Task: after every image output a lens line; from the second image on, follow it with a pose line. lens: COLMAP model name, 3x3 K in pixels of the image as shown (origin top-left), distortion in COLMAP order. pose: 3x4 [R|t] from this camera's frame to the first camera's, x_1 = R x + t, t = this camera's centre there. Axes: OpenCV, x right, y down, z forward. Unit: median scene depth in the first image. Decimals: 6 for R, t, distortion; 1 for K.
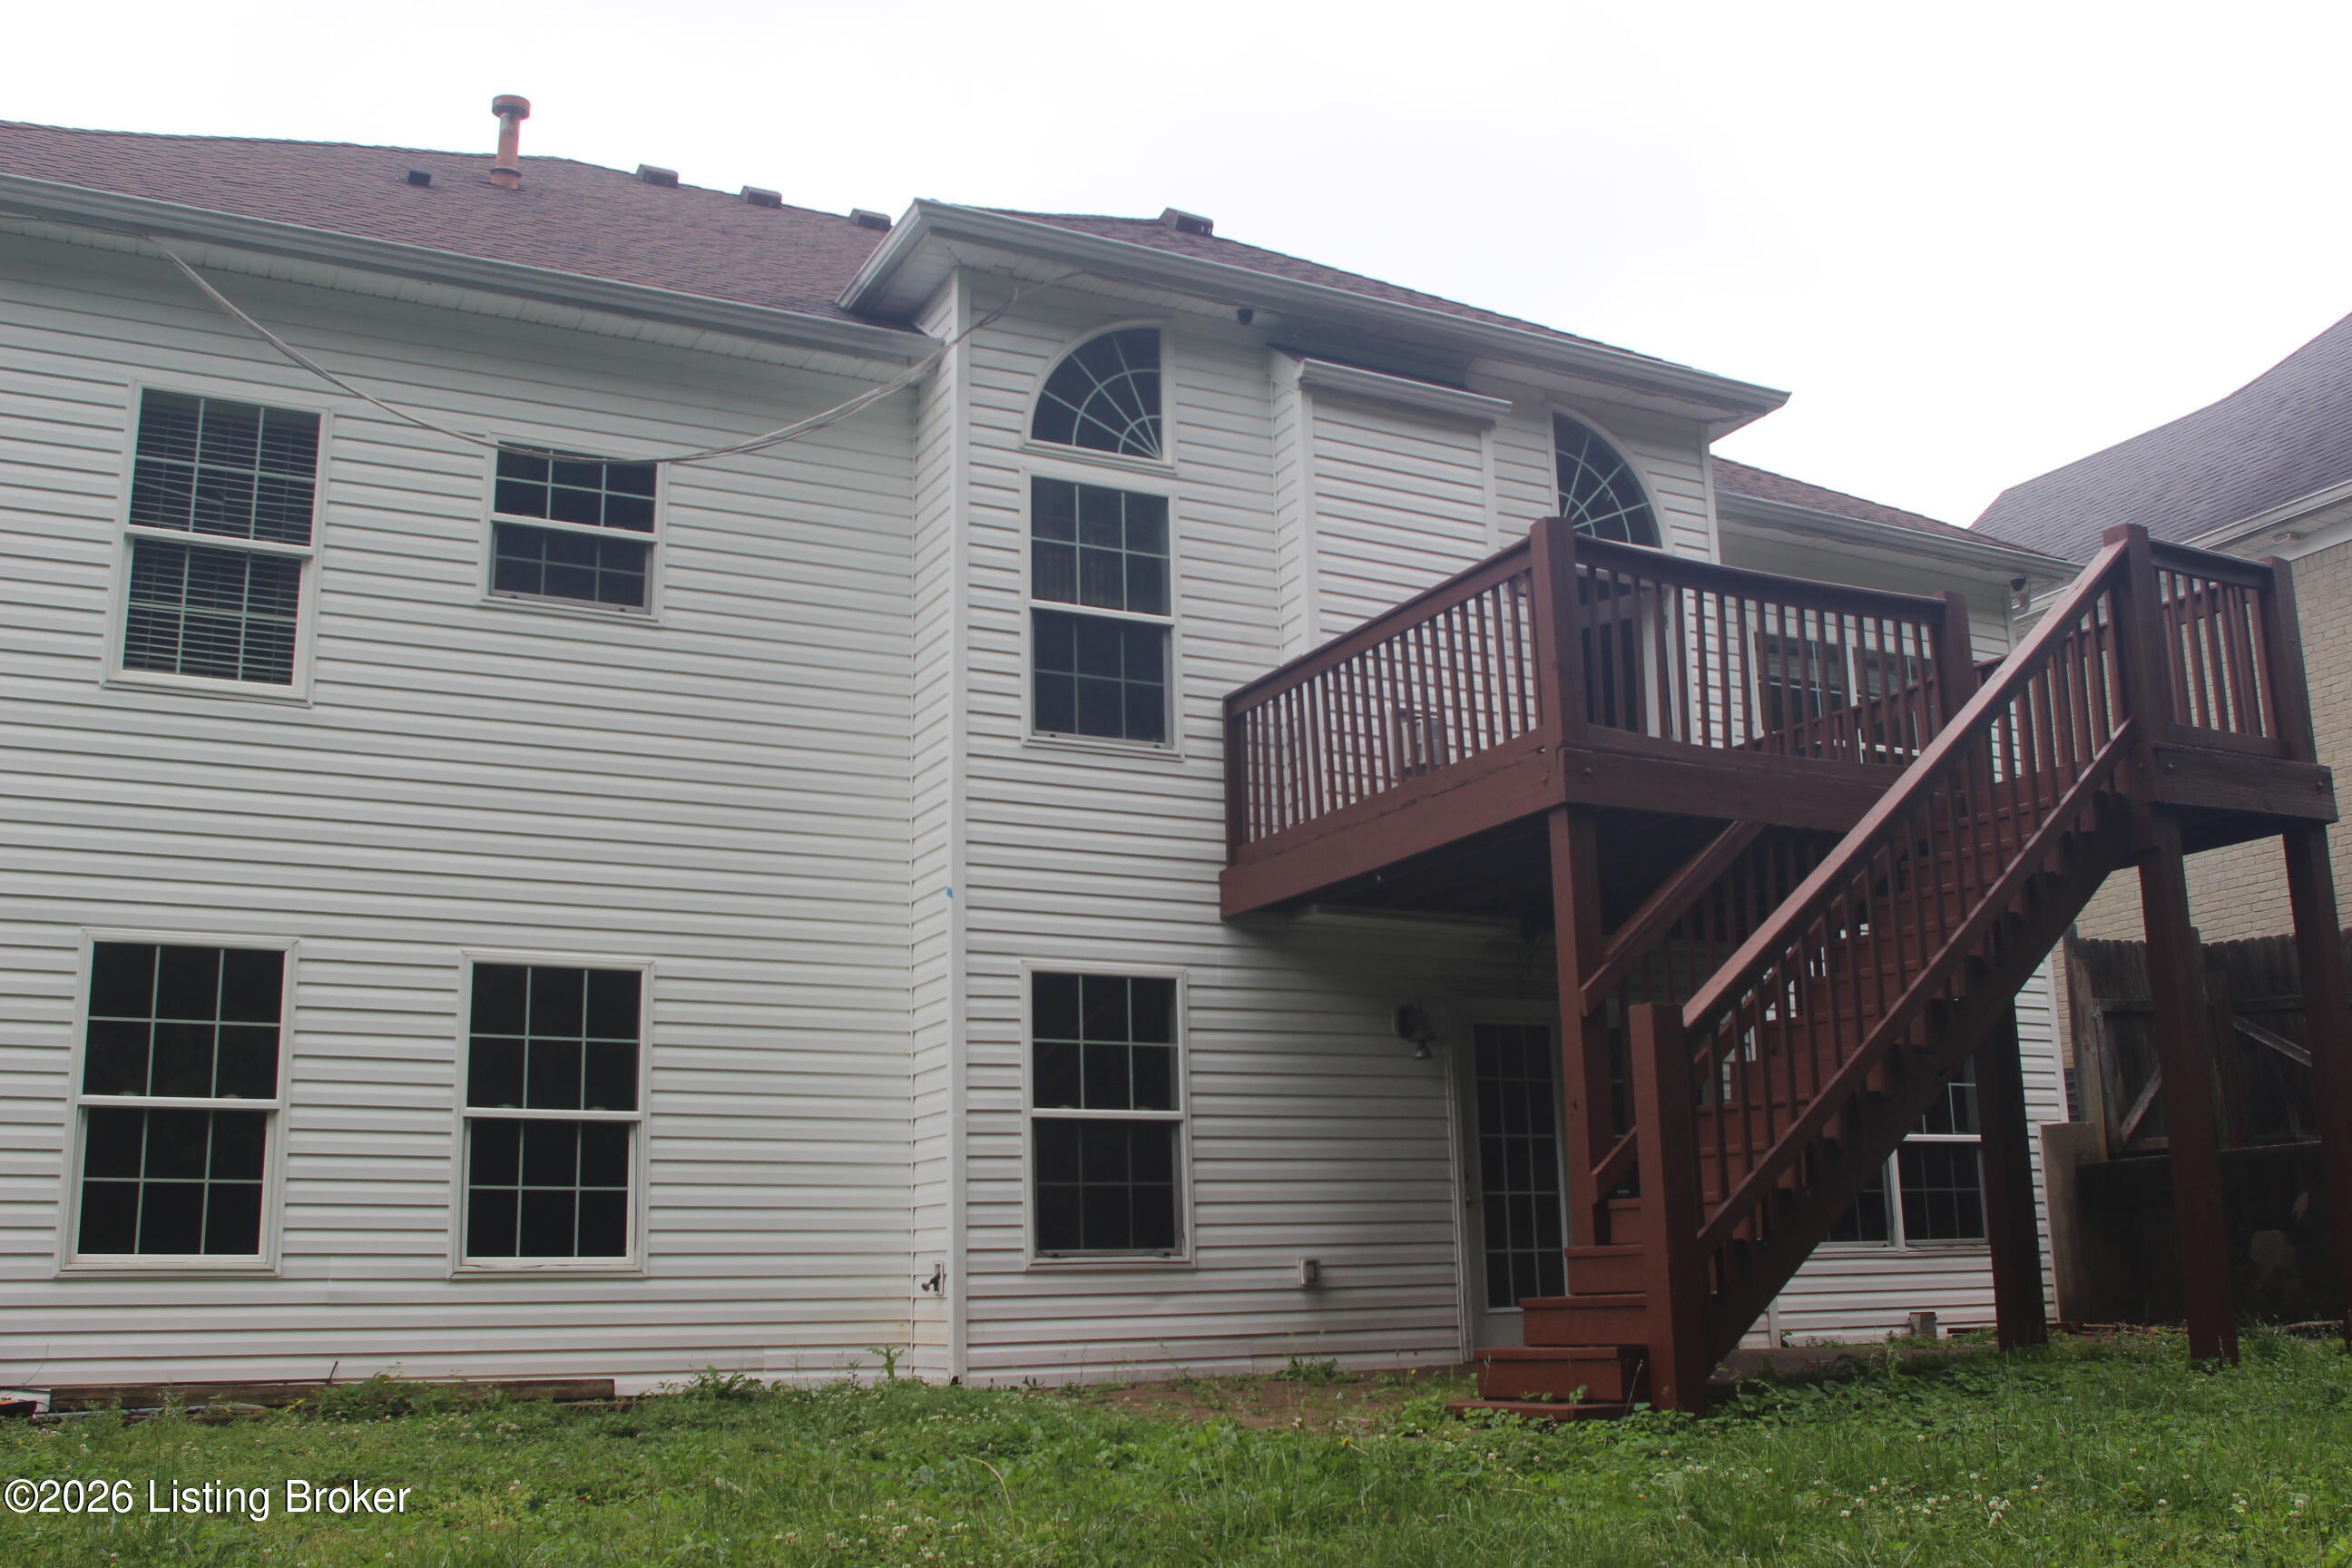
lens RADIAL K [[2272.9, 0, 1173.8], [0, 2272.9, 780.5], [0, 0, 1]] dist [-0.043965, 0.000000]
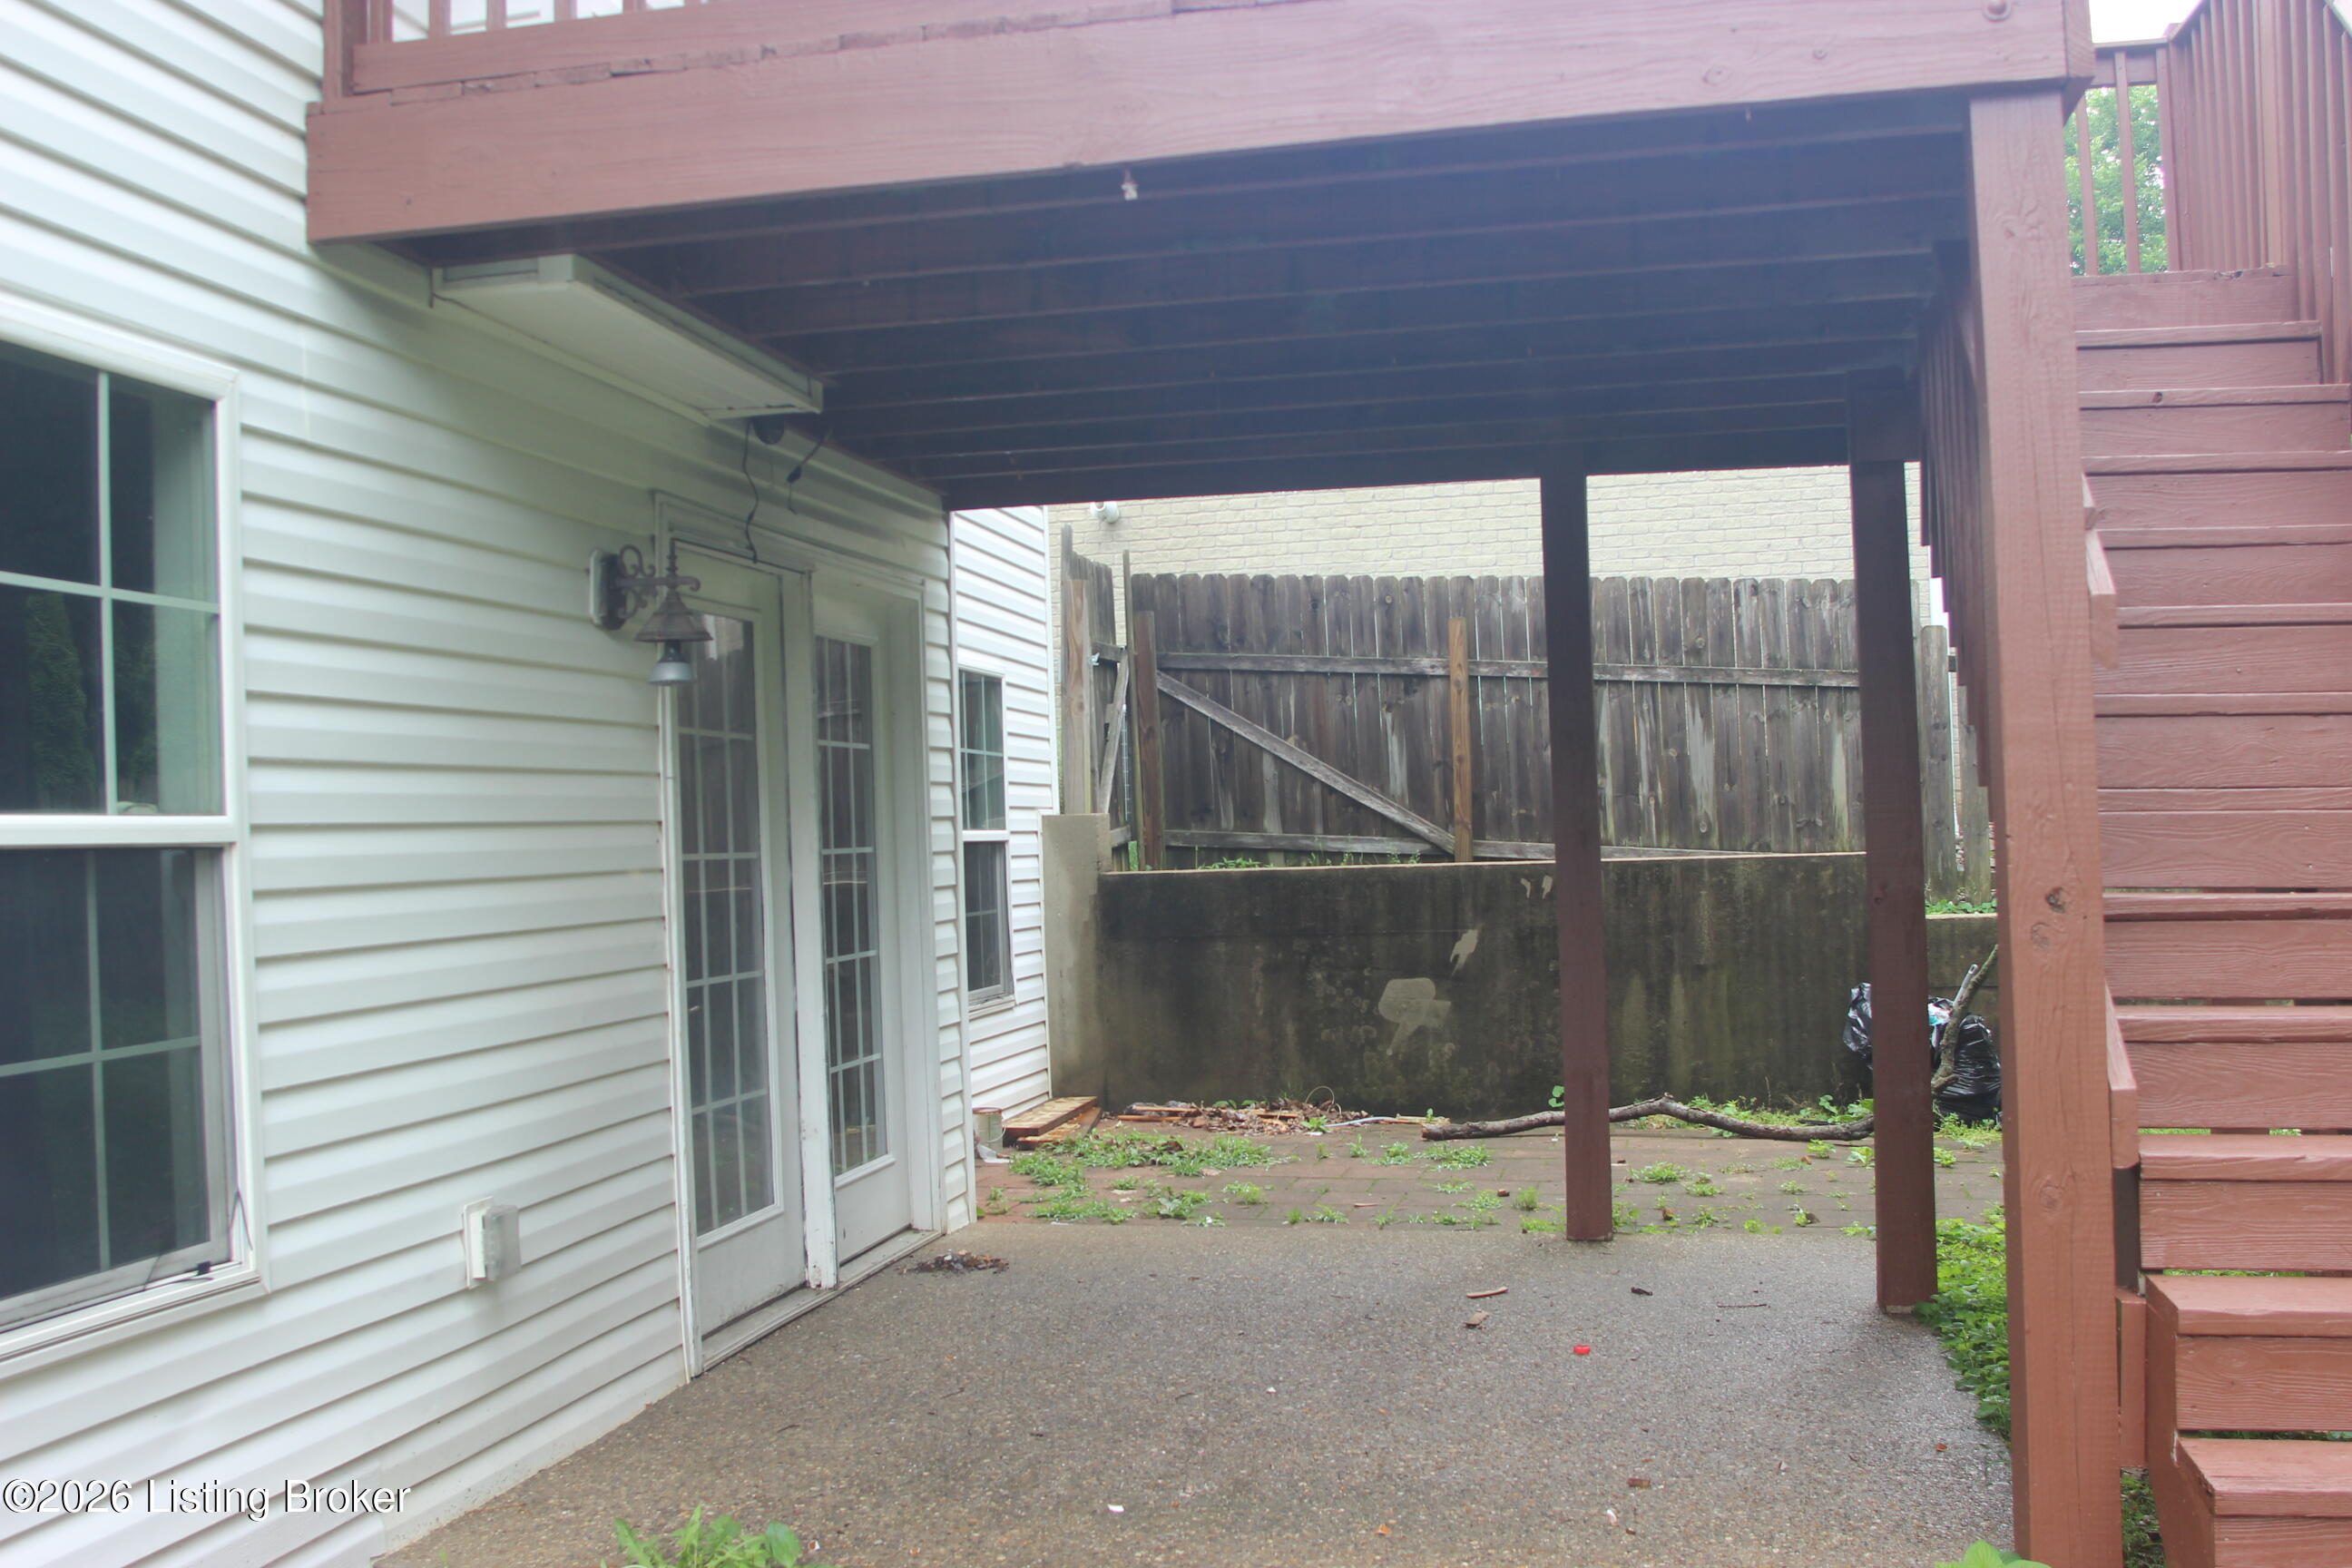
lens RADIAL K [[2272.9, 0, 1176.1], [0, 2272.9, 783.4], [0, 0, 1]] dist [-0.043965, 0.000000]
pose [[0.645571, 0.026254, 0.763249, -0.148602], [-0.159041, 0.982119, 0.100738, 0.085281], [-0.746956, -0.186422, 0.638203, 0.675416]]
